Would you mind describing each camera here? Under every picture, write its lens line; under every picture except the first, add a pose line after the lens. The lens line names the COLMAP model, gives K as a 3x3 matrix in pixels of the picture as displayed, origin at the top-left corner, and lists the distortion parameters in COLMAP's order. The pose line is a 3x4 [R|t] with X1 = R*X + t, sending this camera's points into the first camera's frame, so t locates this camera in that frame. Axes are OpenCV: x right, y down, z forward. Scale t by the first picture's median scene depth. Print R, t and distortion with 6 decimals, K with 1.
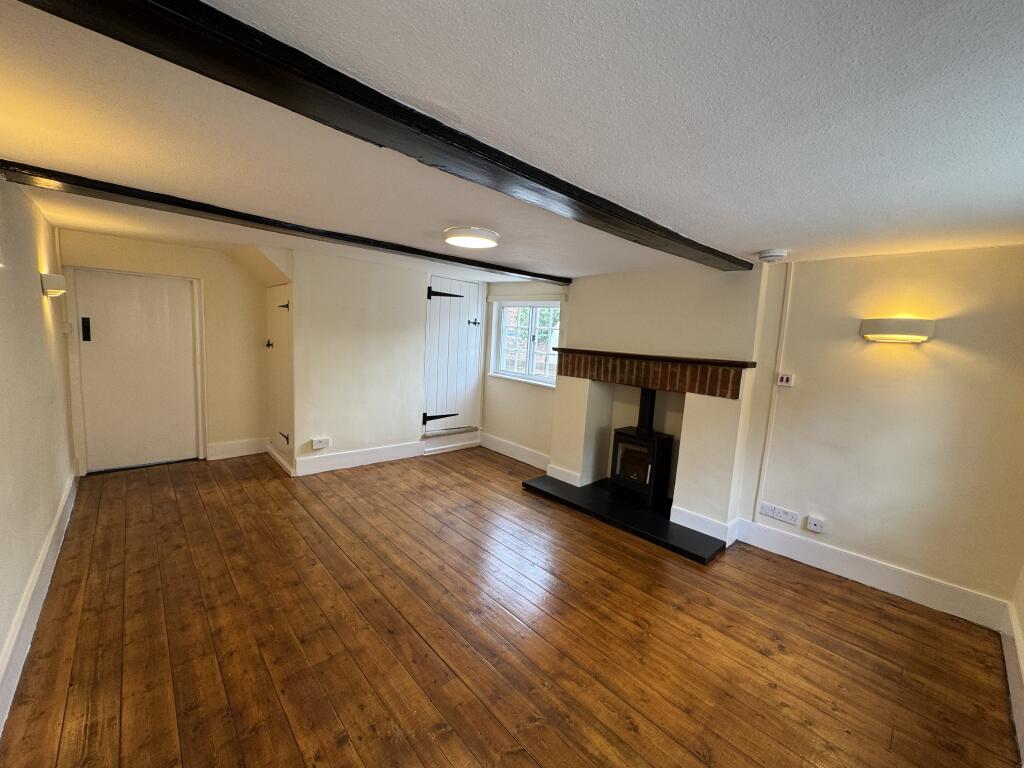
lens RADIAL K [[410.1, 0, 514.7], [0, 410.1, 386.3], [0, 0, 1]] dist [-0.000975, 0.000128]
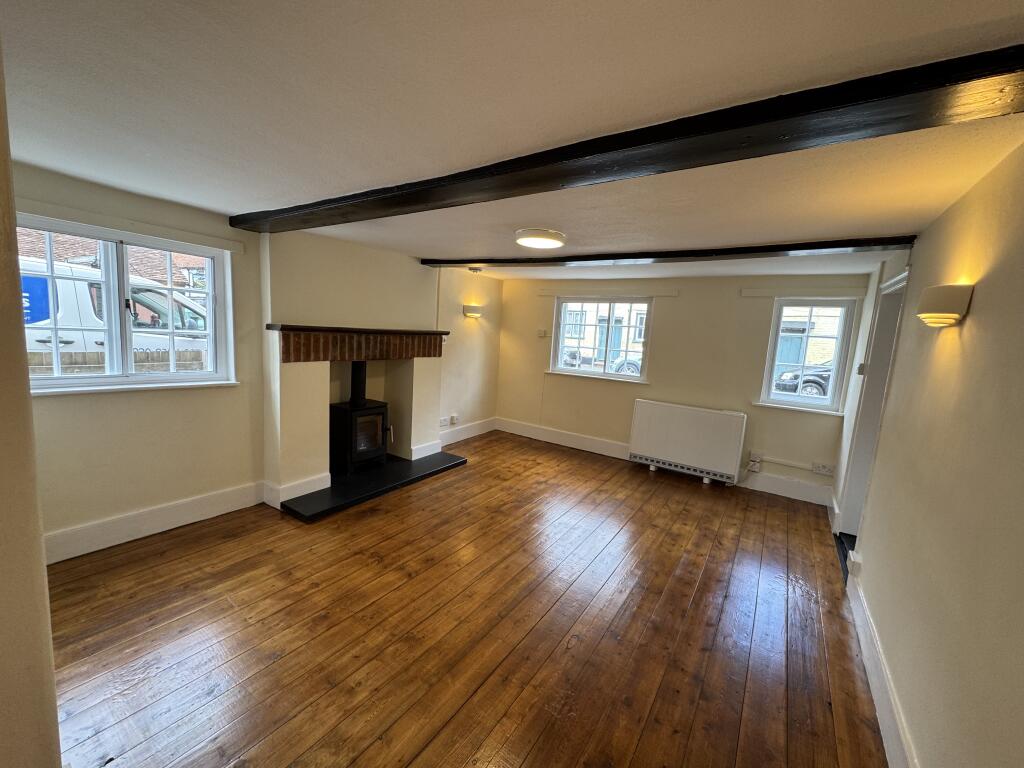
lens RADIAL K [[410.1, 0, 512.4], [0, 410.1, 381.1], [0, 0, 1]] dist [-0.000975, 0.000128]
pose [[-0.222676, -0.193569, 0.955482, -0.871060], [0.044542, 0.977046, 0.208318, -0.163799], [-0.973874, 0.088947, -0.208943, 0.966275]]
